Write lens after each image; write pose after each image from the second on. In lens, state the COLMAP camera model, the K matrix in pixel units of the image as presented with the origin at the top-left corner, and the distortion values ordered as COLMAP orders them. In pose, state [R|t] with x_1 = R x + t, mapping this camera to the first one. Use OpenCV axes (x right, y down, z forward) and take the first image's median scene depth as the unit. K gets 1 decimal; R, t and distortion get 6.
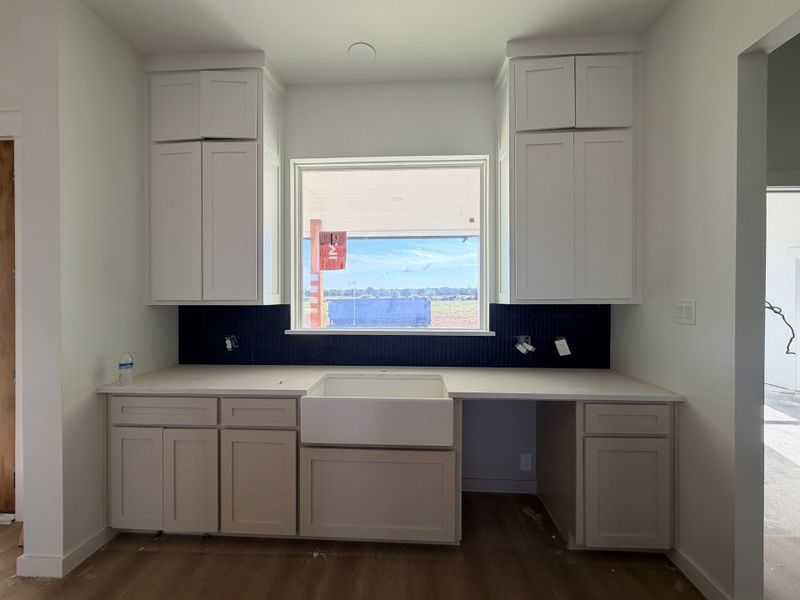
lens RADIAL K [[324.5, 0, 398.4], [0, 324.5, 300.2], [0, 0, 1]] dist [-0.003496, -0.000186]
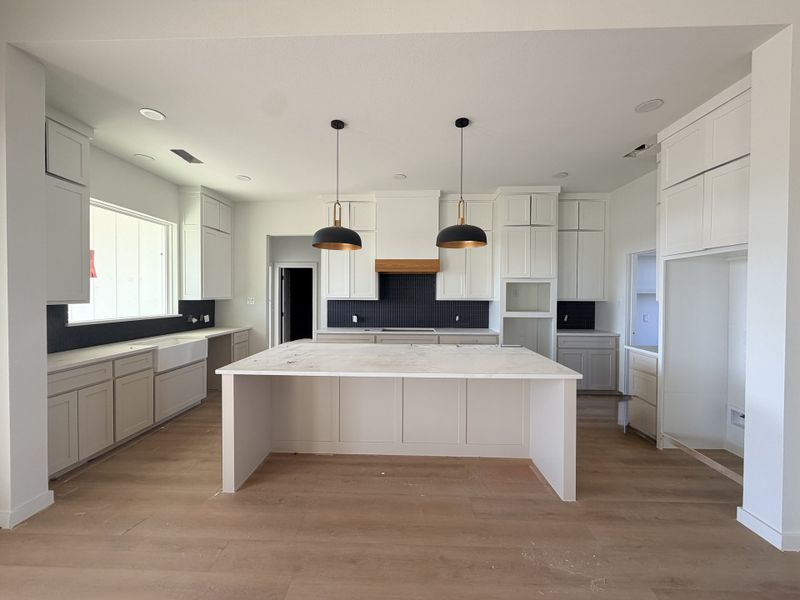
lens RADIAL K [[324.5, 0, 401.4], [0, 324.5, 299.7], [0, 0, 1]] dist [-0.003496, -0.000186]
pose [[-0.017010, -0.014030, 0.999757, -2.016190], [-0.000959, 0.999901, 0.014016, -0.024320], [-0.999855, -0.000720, -0.017022, -0.379665]]
